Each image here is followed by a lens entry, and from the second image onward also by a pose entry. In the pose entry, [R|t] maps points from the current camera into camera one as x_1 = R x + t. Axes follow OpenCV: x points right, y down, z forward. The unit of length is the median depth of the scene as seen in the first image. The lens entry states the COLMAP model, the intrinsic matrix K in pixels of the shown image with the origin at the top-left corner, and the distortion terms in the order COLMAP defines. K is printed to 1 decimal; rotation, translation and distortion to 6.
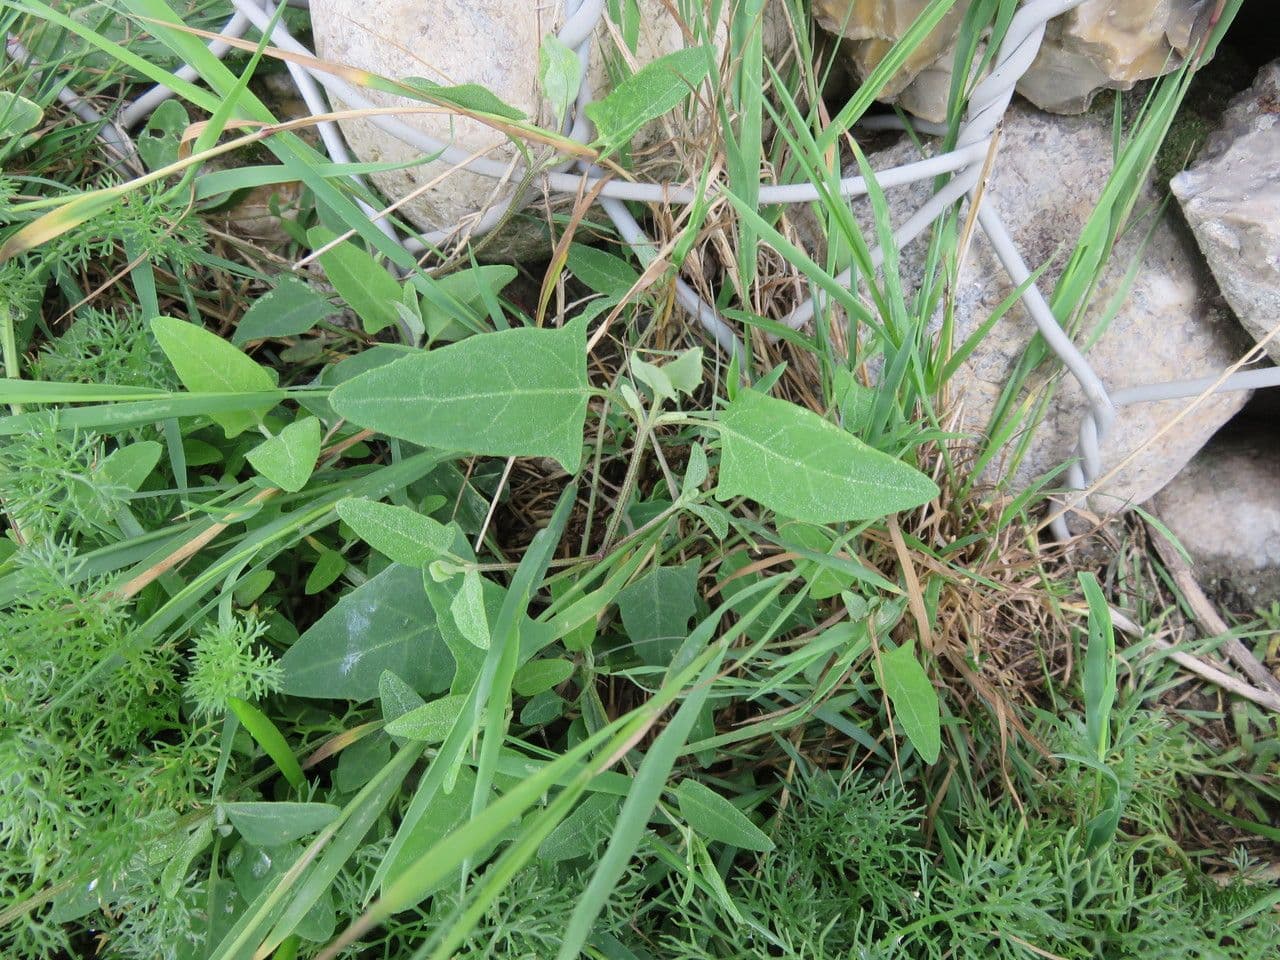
lens RADIAL K [[1029.0, 0, 640.0], [0, 1029.0, 480.0], [0, 0, 1]] dist [0.104800, 0.003027]
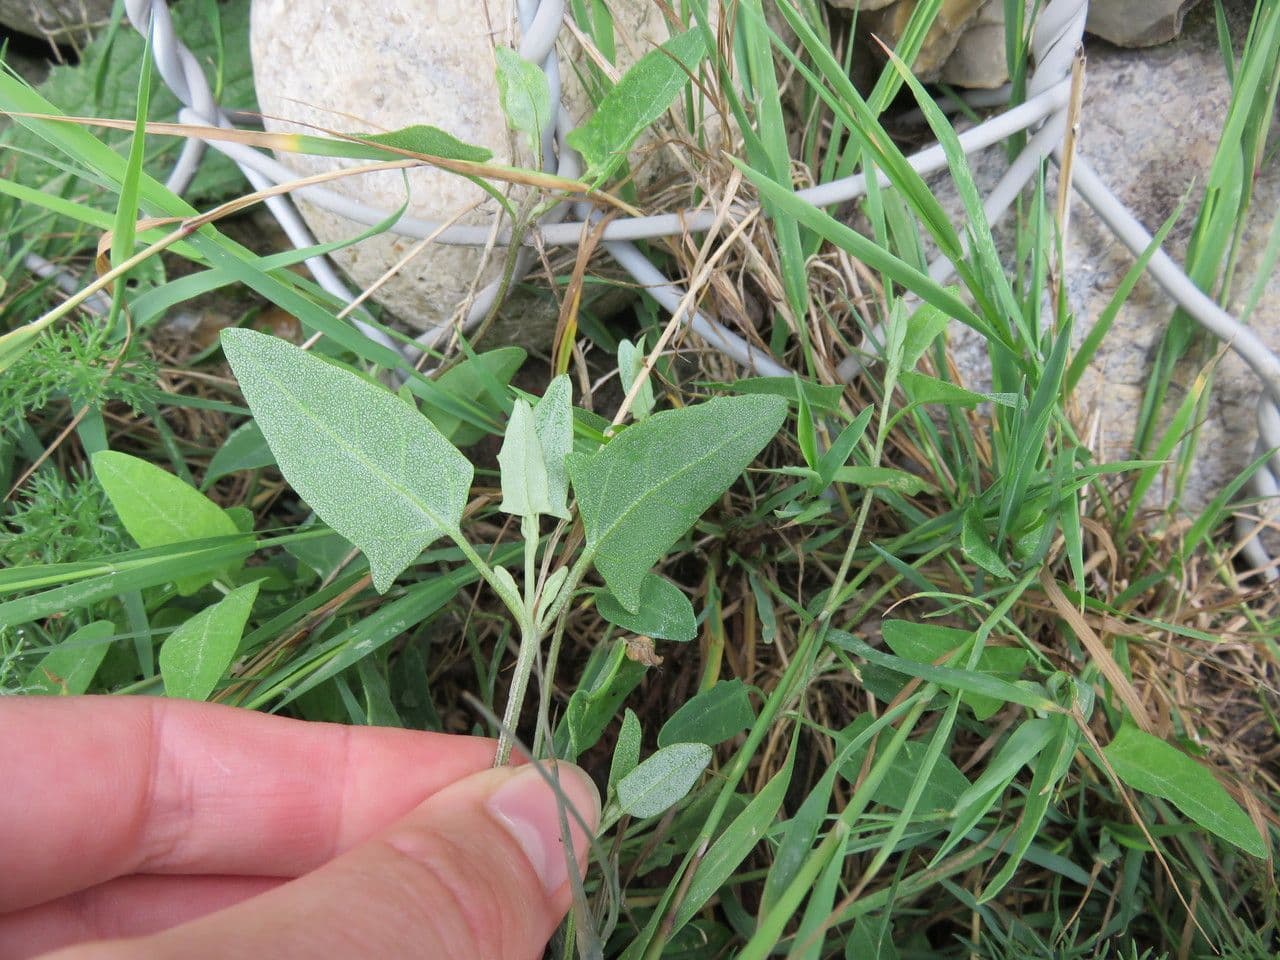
lens RADIAL K [[1013.9, 0, 640.0], [0, 1013.9, 480.0], [0, 0, 1]] dist [0.032858, 0.002639]
pose [[0.981750, -0.169223, -0.086778, 0.025127], [0.157874, 0.979613, -0.124234, 0.018288], [0.106032, 0.108267, 0.988451, 0.202251]]
